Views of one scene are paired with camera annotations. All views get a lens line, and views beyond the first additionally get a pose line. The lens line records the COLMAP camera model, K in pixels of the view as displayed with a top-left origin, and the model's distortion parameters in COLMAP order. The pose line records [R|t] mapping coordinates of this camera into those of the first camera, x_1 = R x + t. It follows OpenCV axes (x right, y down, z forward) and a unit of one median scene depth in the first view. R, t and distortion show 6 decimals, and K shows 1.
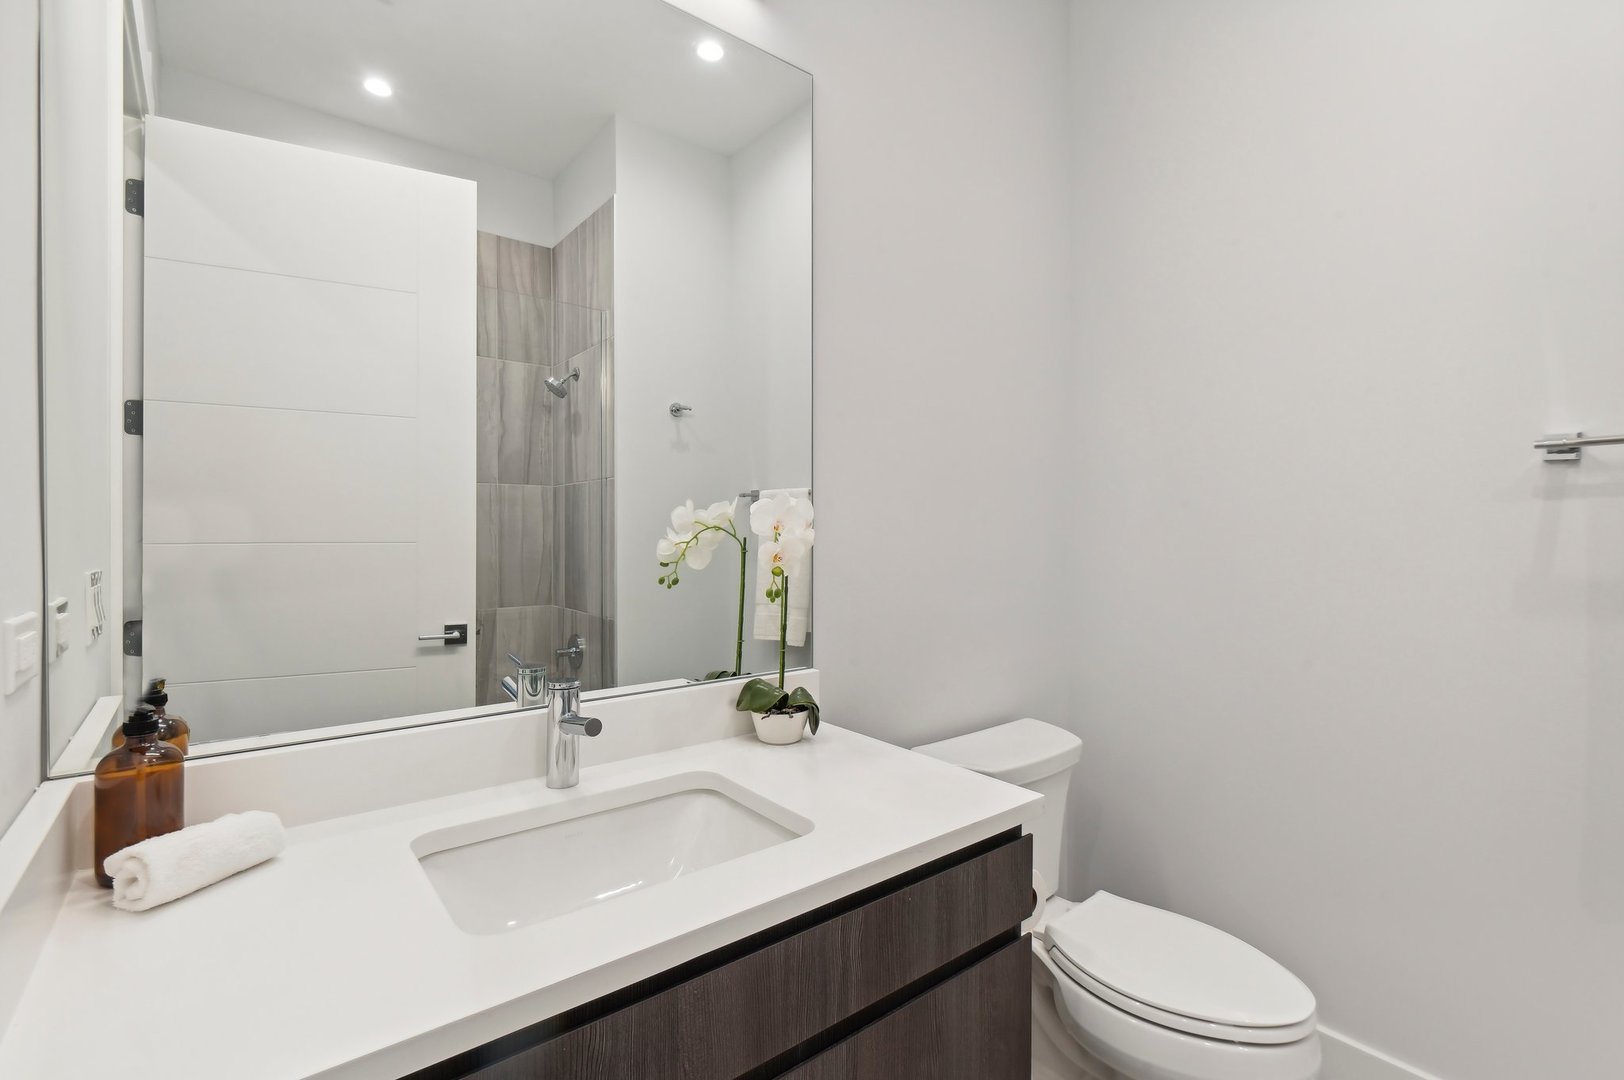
lens RADIAL K [[742.4, 0, 829.3], [0, 742.4, 536.1], [0, 0, 1]] dist [0.006475, -0.009487]
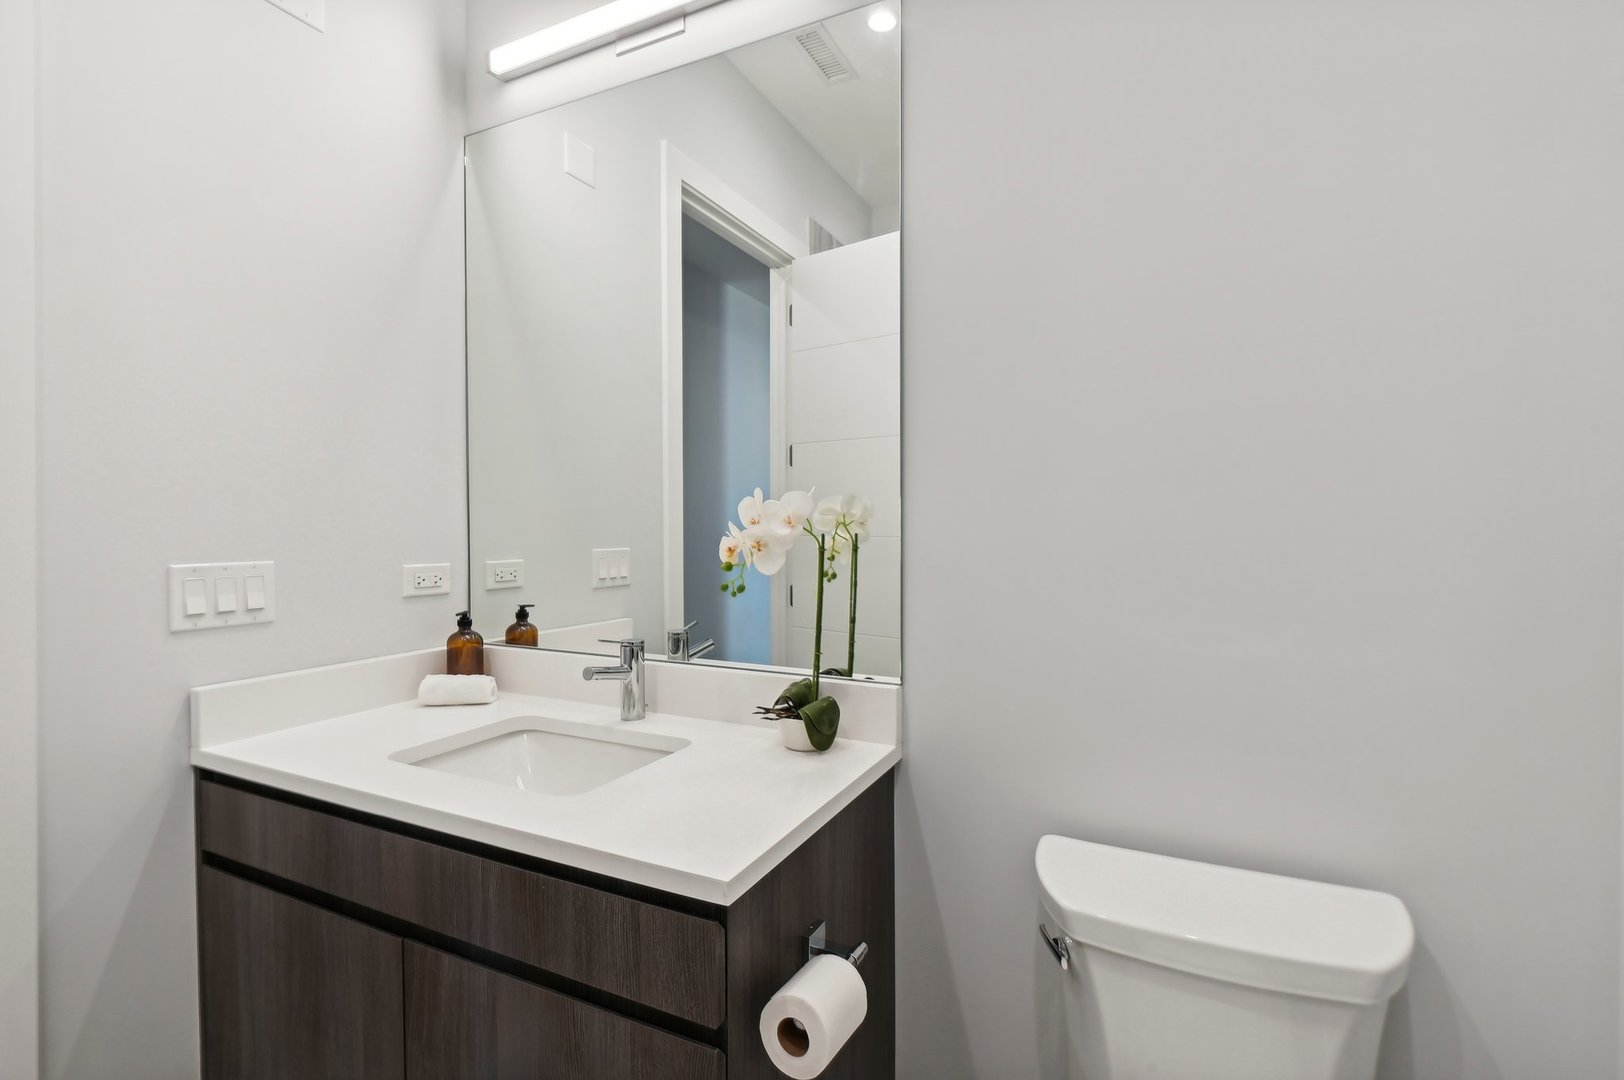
lens RADIAL K [[742.4, 0, 829.3], [0, 742.4, 536.1], [0, 0, 1]] dist [0.006475, -0.009487]
pose [[0.426781, 0.015385, -0.904224, 1.109391], [-0.011221, 0.999868, 0.011717, -0.010168], [0.904285, 0.005146, 0.426898, 0.852427]]
